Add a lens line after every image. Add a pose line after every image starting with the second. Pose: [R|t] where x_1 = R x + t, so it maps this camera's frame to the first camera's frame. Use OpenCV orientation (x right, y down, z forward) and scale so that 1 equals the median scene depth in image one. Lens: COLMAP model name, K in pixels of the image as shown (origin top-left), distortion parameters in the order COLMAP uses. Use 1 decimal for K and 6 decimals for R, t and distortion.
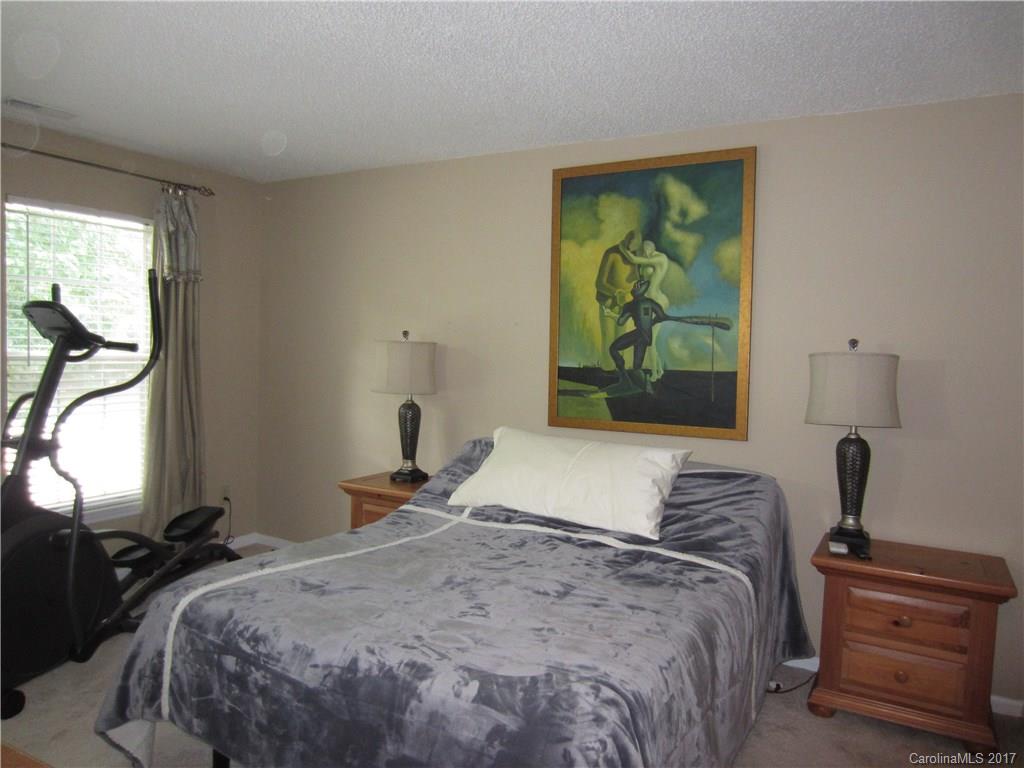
lens RADIAL K [[738.5, 0, 508.3], [0, 738.5, 384.2], [0, 0, 1]] dist [-0.010132, 0.001301]
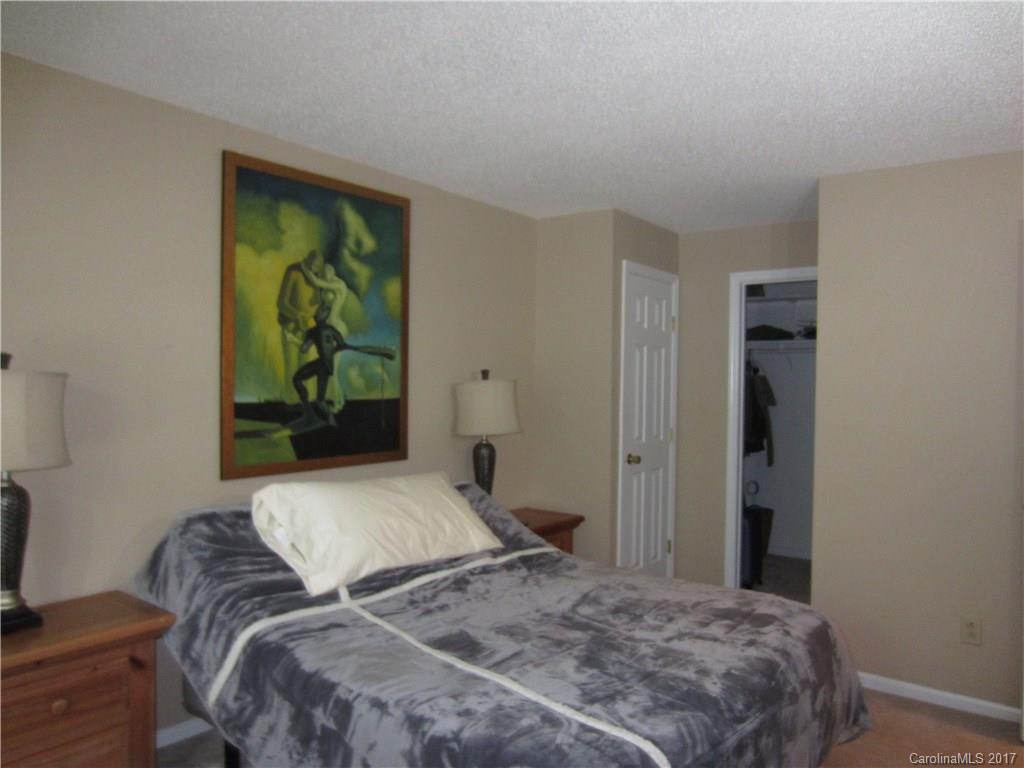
lens RADIAL K [[738.5, 0, 508.3], [0, 738.5, 384.2], [0, 0, 1]] dist [-0.010132, 0.001301]
pose [[0.148050, -0.028067, 0.988582, -0.708102], [0.042320, 0.998861, 0.022021, -0.051769], [-0.988074, 0.038577, 0.149069, 0.633299]]
